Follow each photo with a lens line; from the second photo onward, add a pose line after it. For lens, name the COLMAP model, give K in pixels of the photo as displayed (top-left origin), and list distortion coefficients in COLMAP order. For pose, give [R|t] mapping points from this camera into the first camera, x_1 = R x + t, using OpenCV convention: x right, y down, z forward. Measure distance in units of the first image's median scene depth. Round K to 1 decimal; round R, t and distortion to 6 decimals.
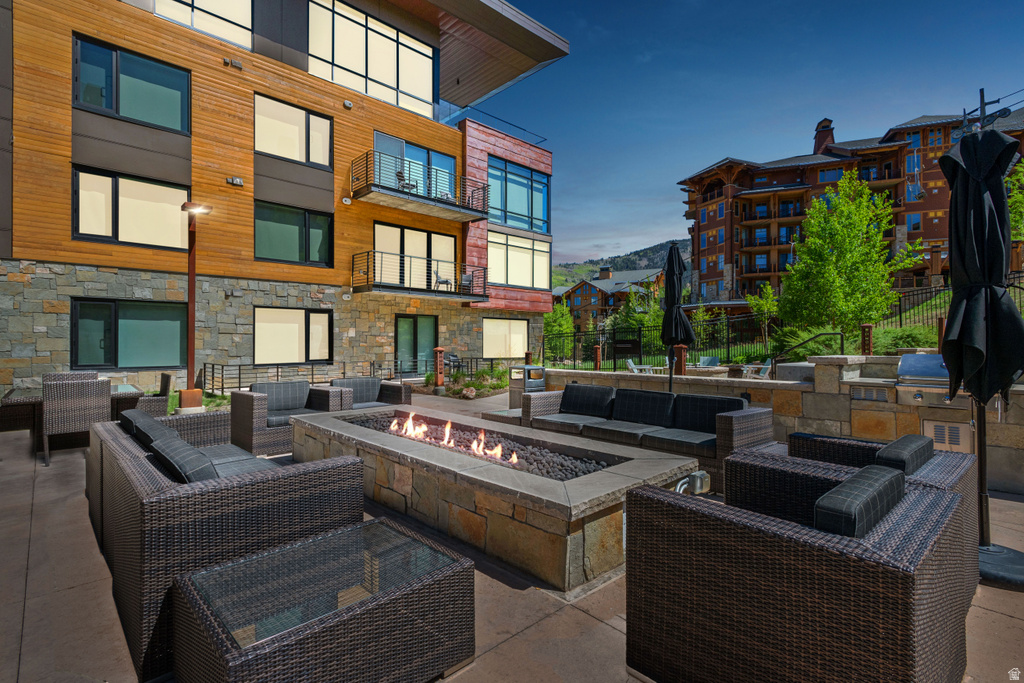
lens RADIAL K [[486.4, 0, 513.9], [0, 486.4, 338.6], [0, 0, 1]] dist [0.019462, -0.005246]
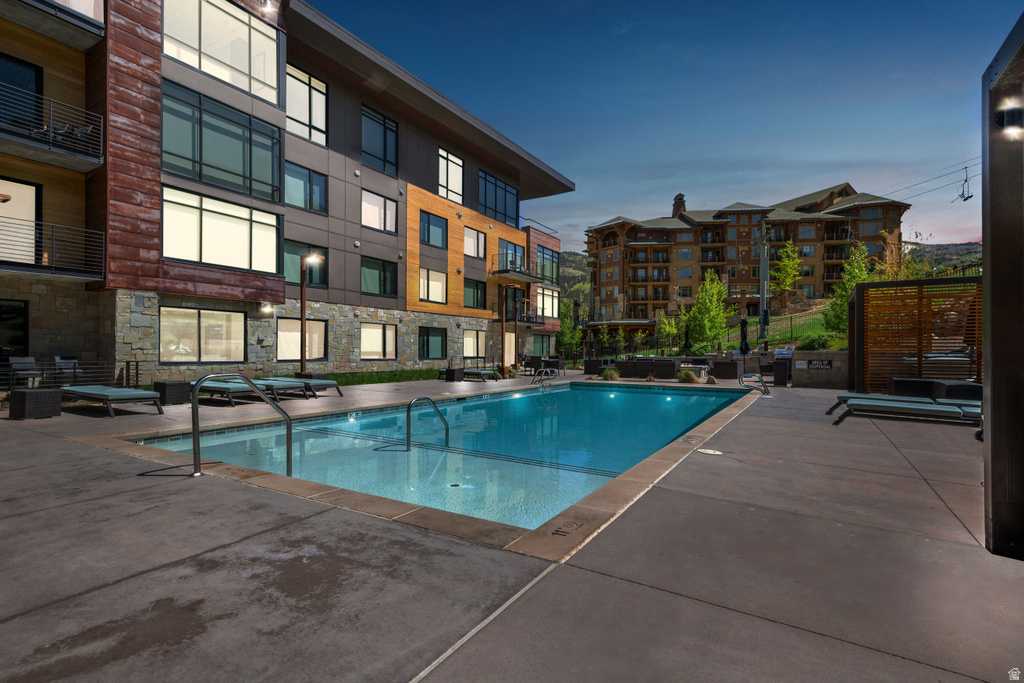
lens RADIAL K [[486.4, 0, 507.9], [0, 486.4, 345.4], [0, 0, 1]] dist [0.019462, -0.005246]
pose [[0.966982, 0.007153, 0.254743, -0.236668], [-0.007248, 0.999974, -0.000564, 0.000238], [-0.254741, -0.001302, 0.967009, -0.280754]]
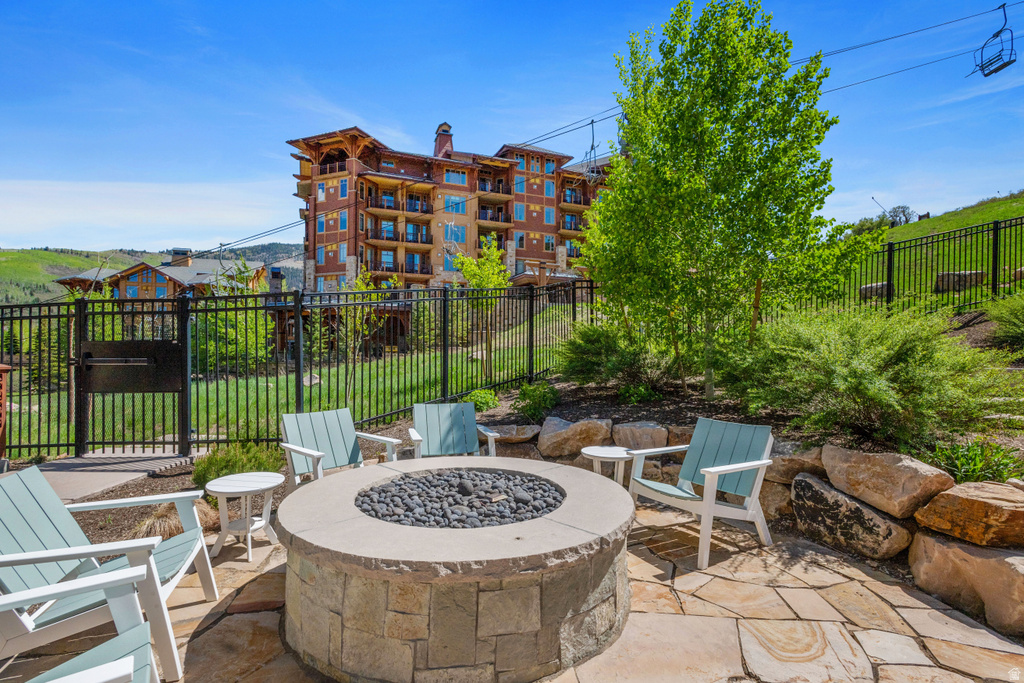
lens RADIAL K [[486.4, 0, 506.6], [0, 486.4, 347.7], [0, 0, 1]] dist [0.019462, -0.005246]
pose [[0.724443, 0.014376, 0.689185, 0.070029], [-0.013641, 0.999886, -0.006518, 0.001207], [-0.689200, -0.004679, 0.724556, 0.237674]]
